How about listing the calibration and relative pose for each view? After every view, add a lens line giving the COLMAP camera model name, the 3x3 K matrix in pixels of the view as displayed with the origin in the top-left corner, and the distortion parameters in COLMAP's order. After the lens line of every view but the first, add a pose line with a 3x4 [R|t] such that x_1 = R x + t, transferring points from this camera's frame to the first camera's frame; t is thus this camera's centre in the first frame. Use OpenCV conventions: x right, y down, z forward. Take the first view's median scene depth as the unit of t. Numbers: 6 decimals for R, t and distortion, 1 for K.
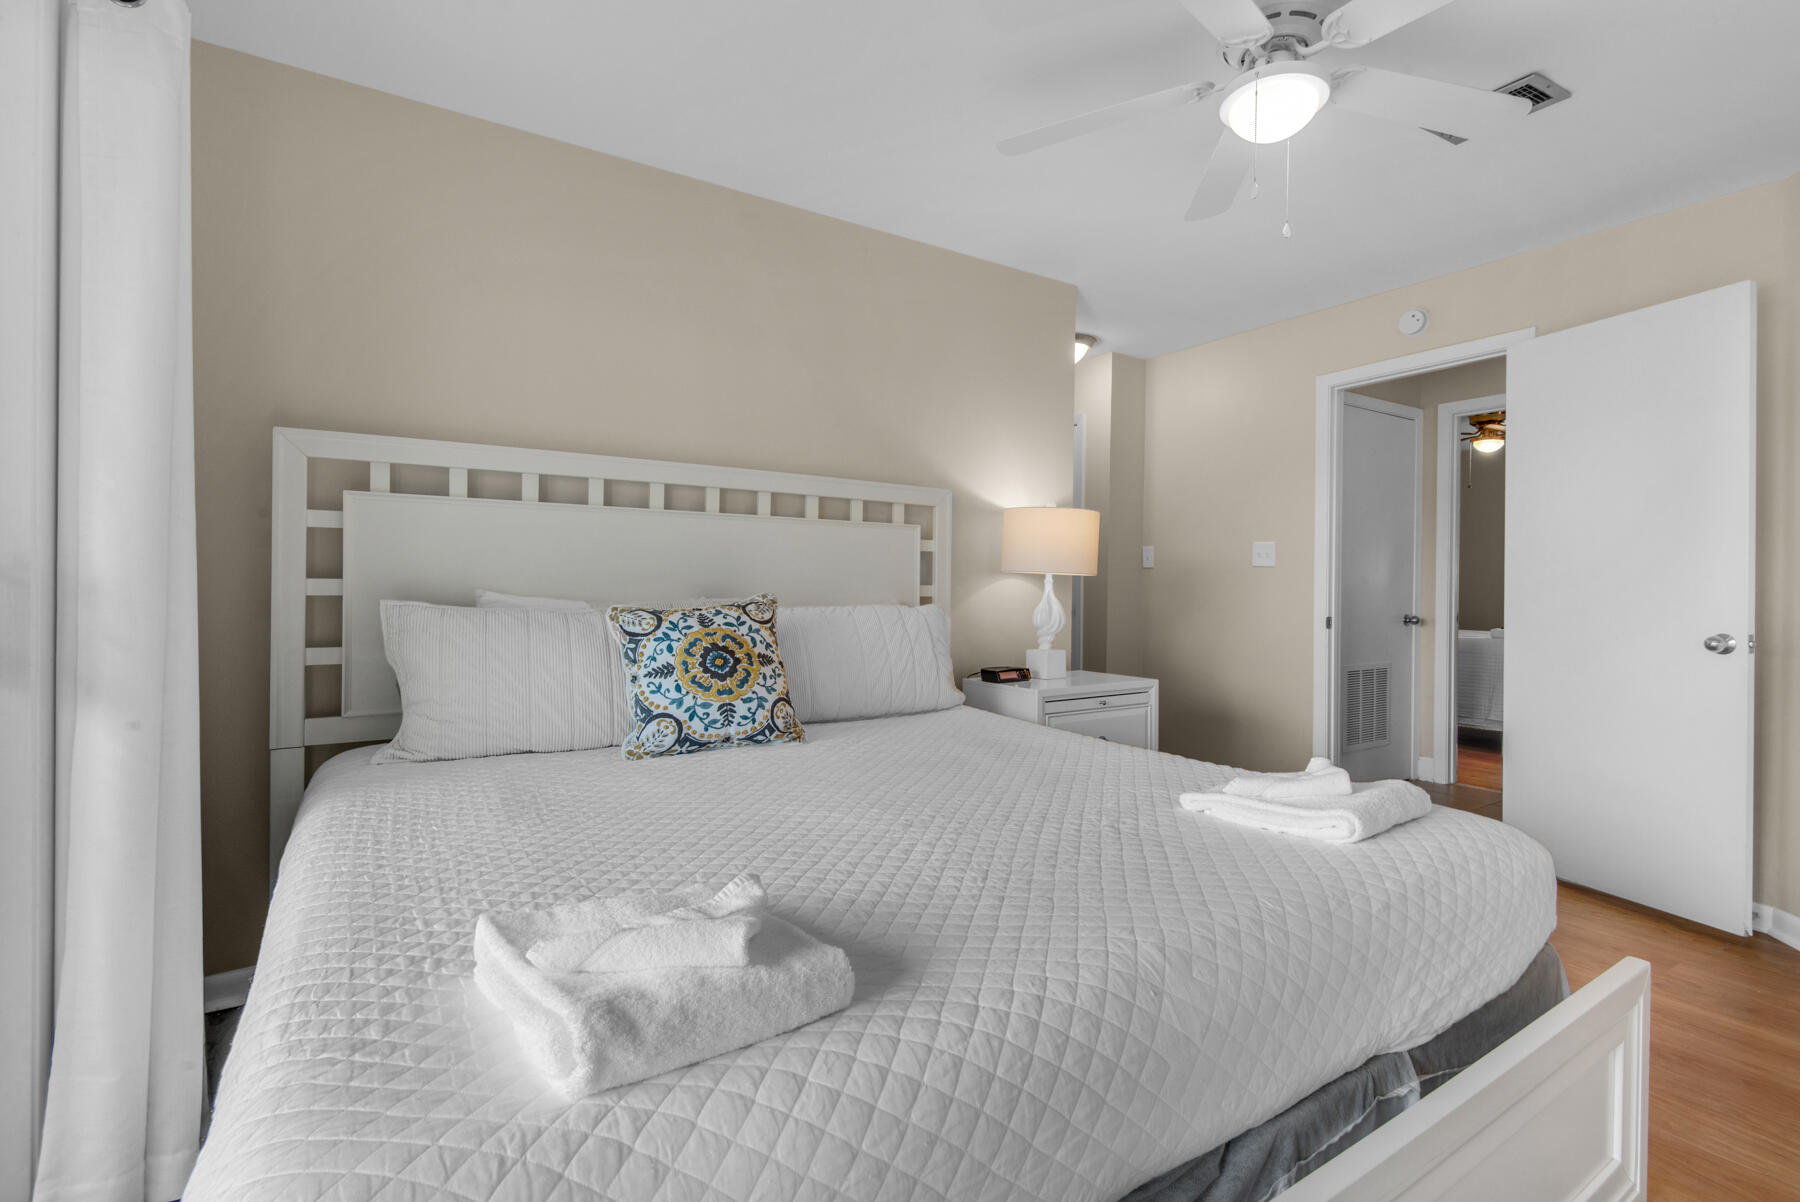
lens RADIAL K [[830.2, 0, 922.0], [0, 830.2, 599.7], [0, 0, 1]] dist [0.039500, -0.021683]
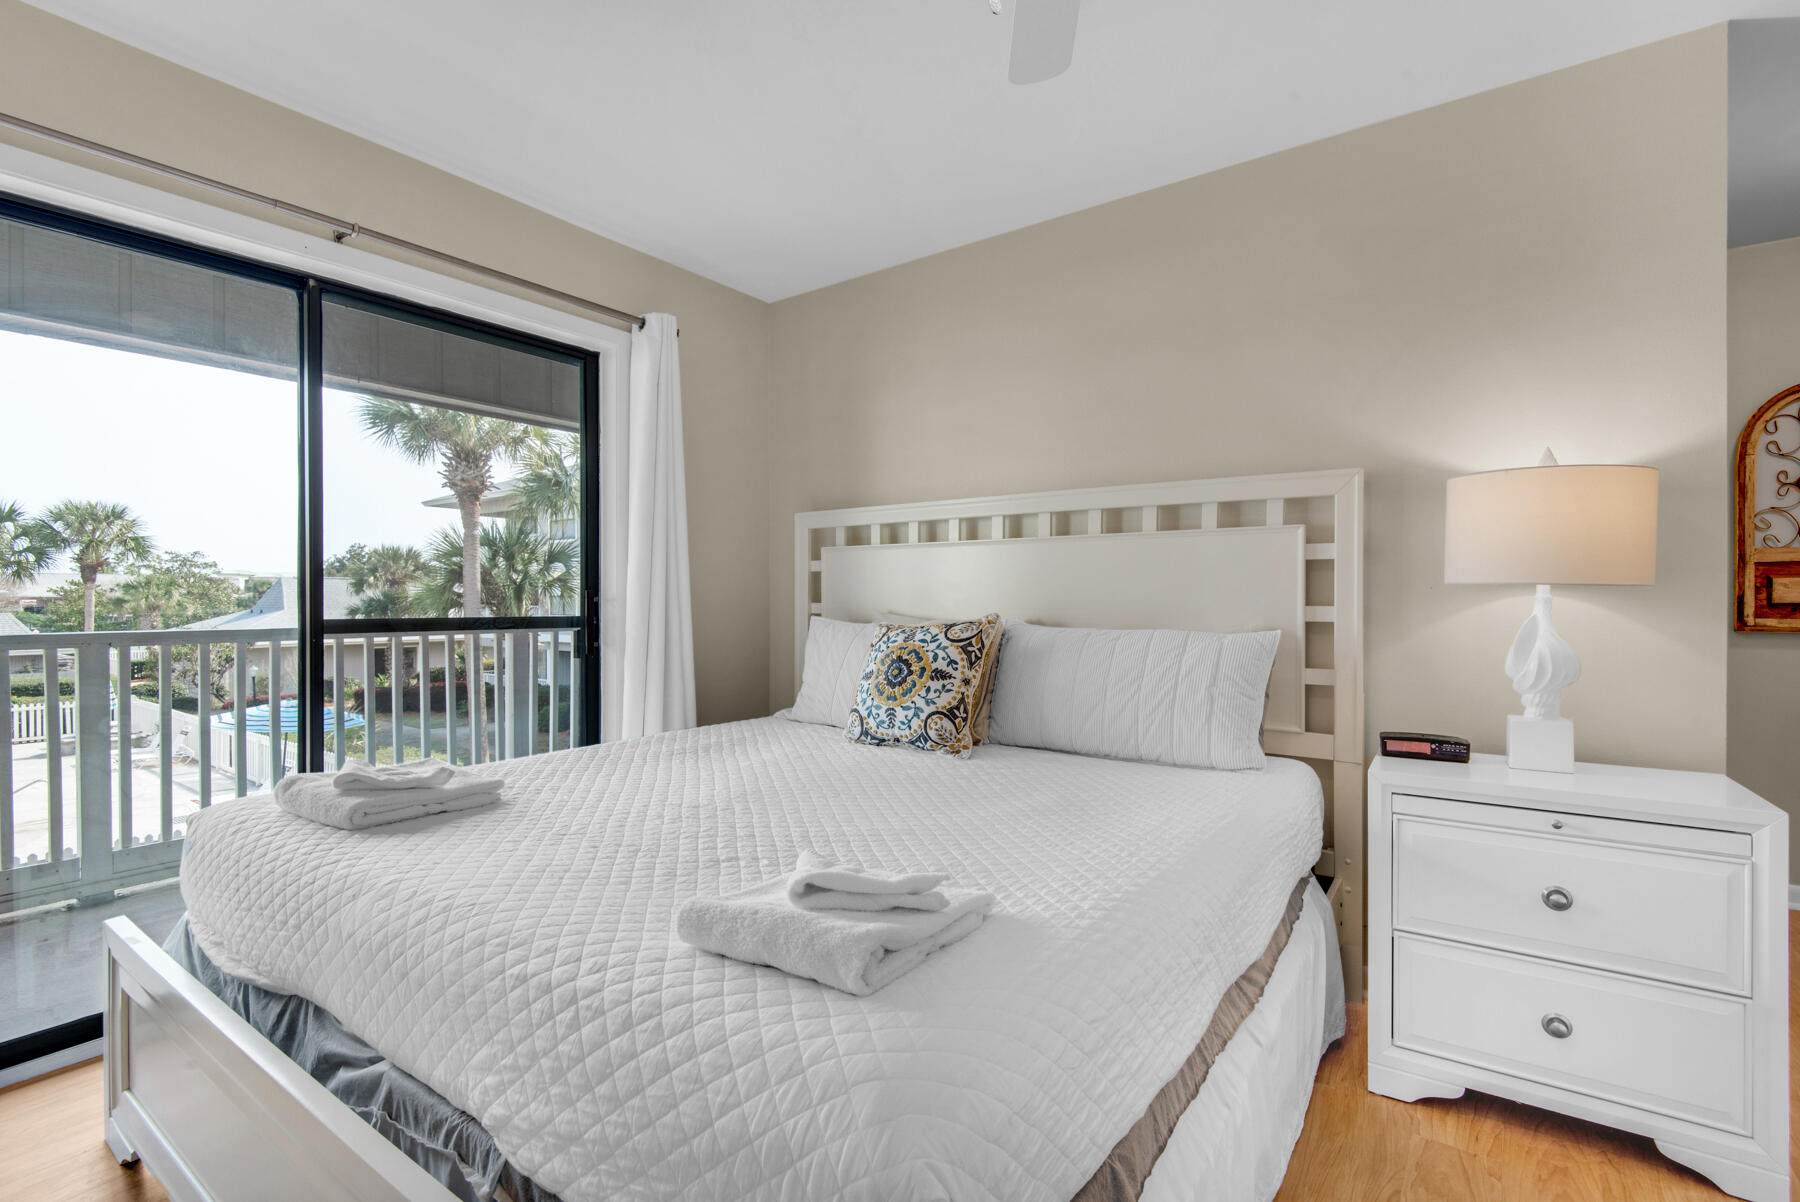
lens RADIAL K [[830.2, 0, 922.0], [0, 830.2, 599.7], [0, 0, 1]] dist [0.039500, -0.021683]
pose [[0.351555, -0.007130, -0.936140, 0.843274], [-0.014455, 0.999810, -0.013043, -0.011534], [0.936056, 0.018117, 0.351385, 0.615315]]
